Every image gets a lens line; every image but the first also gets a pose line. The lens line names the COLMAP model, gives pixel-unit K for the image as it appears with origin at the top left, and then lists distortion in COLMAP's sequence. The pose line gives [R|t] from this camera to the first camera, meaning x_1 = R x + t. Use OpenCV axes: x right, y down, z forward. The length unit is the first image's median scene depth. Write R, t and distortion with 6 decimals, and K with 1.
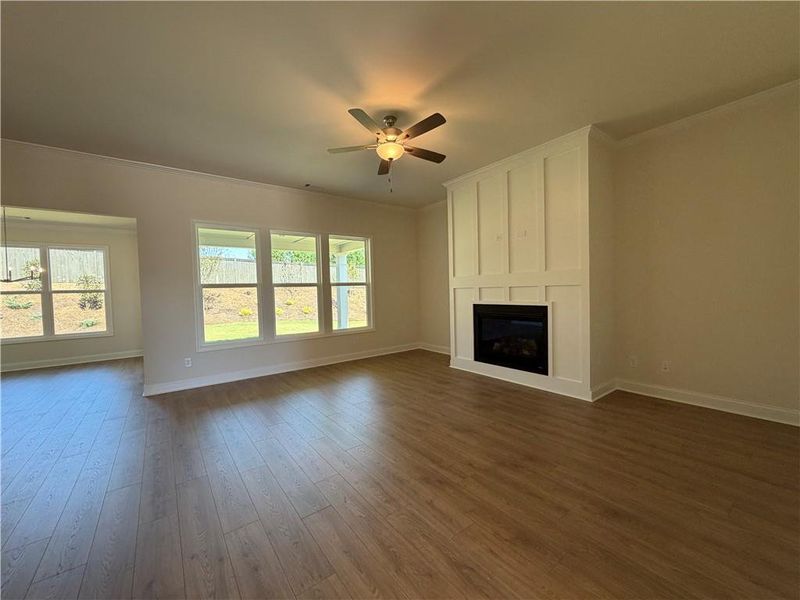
lens RADIAL K [[318.3, 0, 397.4], [0, 318.3, 299.6], [0, 0, 1]] dist [0.000405, -0.000078]
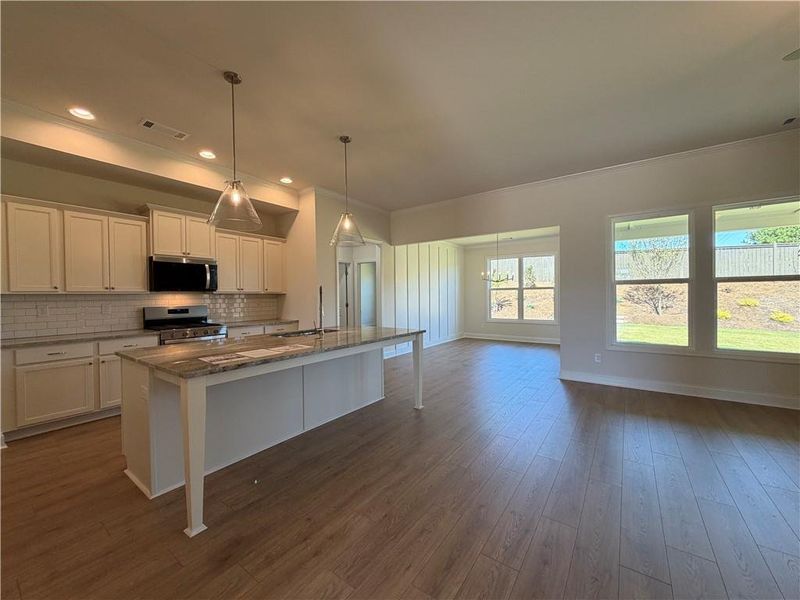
lens RADIAL K [[318.3, 0, 397.4], [0, 318.3, 299.6], [0, 0, 1]] dist [0.000405, -0.000078]
pose [[0.297144, 0.035726, -0.954164, 0.111272], [-0.025065, 0.999247, 0.029608, -0.003327], [0.954504, 0.015119, 0.297816, 0.073546]]
